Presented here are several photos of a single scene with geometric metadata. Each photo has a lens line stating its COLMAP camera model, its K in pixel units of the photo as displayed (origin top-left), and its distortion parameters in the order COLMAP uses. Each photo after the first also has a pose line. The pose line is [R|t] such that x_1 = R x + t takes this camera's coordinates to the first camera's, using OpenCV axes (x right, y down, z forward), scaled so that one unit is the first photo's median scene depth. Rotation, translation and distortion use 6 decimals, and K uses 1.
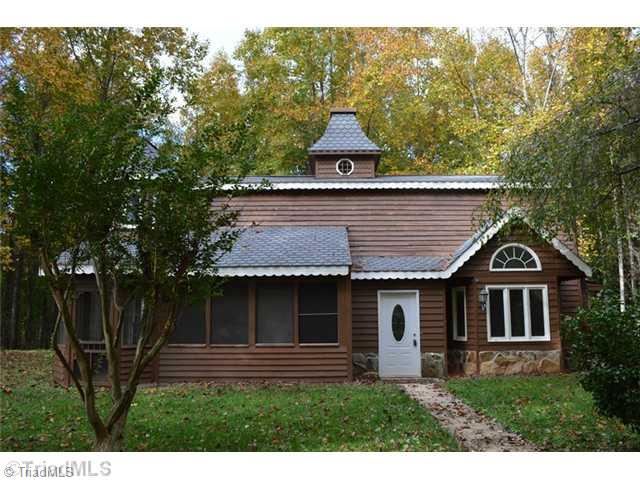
lens RADIAL K [[435.2, 0, 320.0], [0, 435.2, 240.0], [0, 0, 1]] dist [-0.071107, -0.000548]
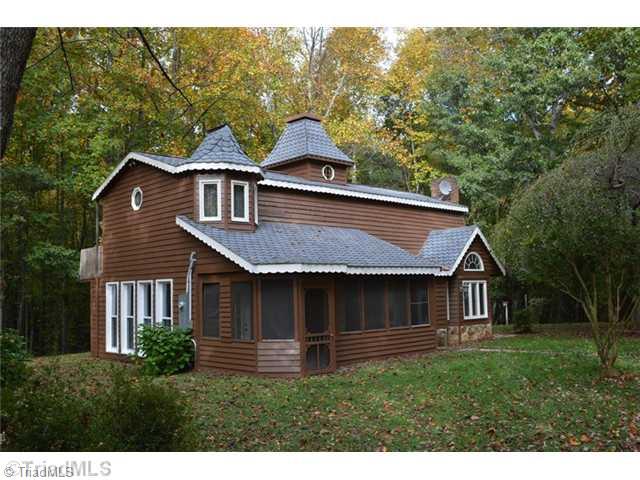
lens RADIAL K [[557.2, 0, 320.0], [0, 557.2, 240.0], [0, 0, 1]] dist [-0.043220, -0.007191]
pose [[0.712500, 0.050765, 0.699833, -1.259383], [-0.065243, 0.997852, -0.005959, 0.012404], [-0.698632, -0.041413, 0.714281, 0.014298]]
